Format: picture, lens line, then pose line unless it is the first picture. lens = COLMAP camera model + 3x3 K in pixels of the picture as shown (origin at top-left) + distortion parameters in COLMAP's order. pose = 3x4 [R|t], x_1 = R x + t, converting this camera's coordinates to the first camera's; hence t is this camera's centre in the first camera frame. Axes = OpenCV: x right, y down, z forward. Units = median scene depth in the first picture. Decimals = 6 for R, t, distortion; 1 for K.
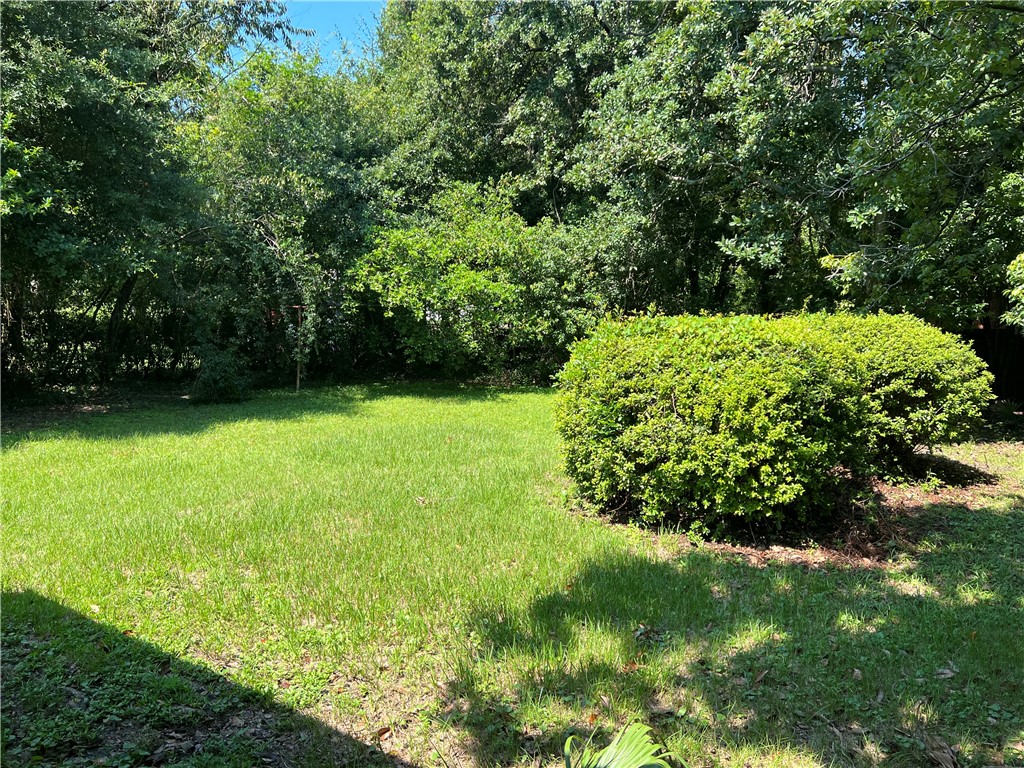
lens RADIAL K [[768.4, 0, 506.6], [0, 768.4, 381.5], [0, 0, 1]] dist [0.046343, -0.002688]
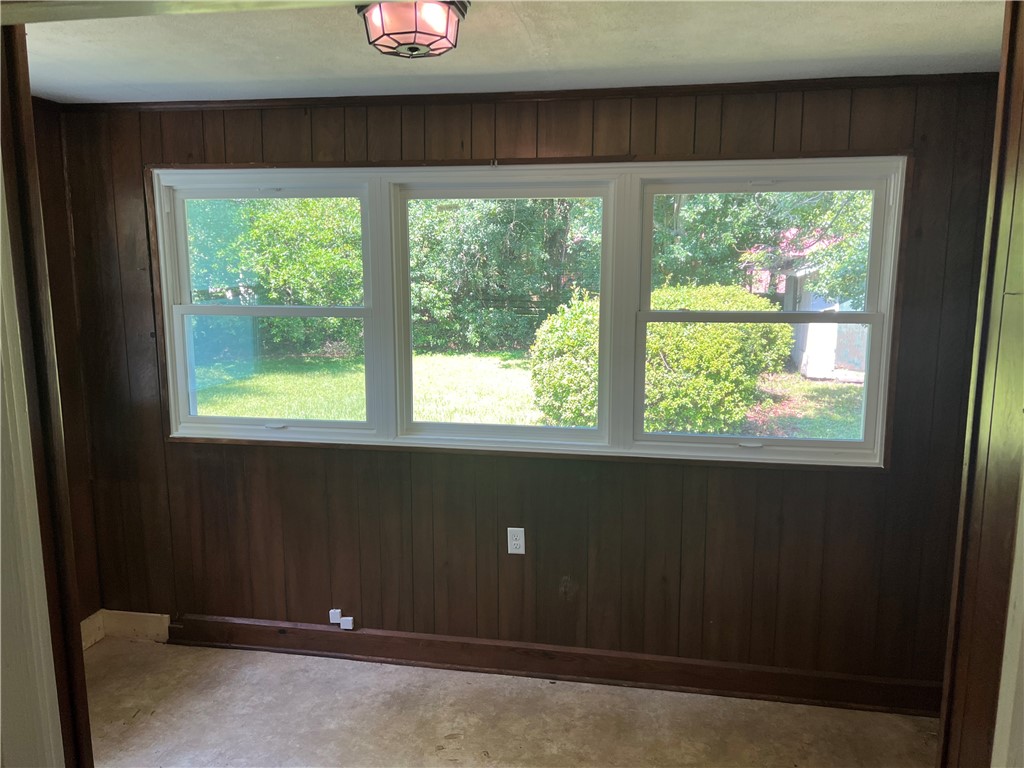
lens RADIAL K [[768.4, 0, 520.6], [0, 768.4, 385.9], [0, 0, 1]] dist [0.046343, -0.002688]
pose [[0.920797, -0.080026, 0.381744, -0.583610], [0.059903, 0.996129, 0.064331, -0.029804], [-0.385414, -0.036368, 0.922027, -0.204260]]
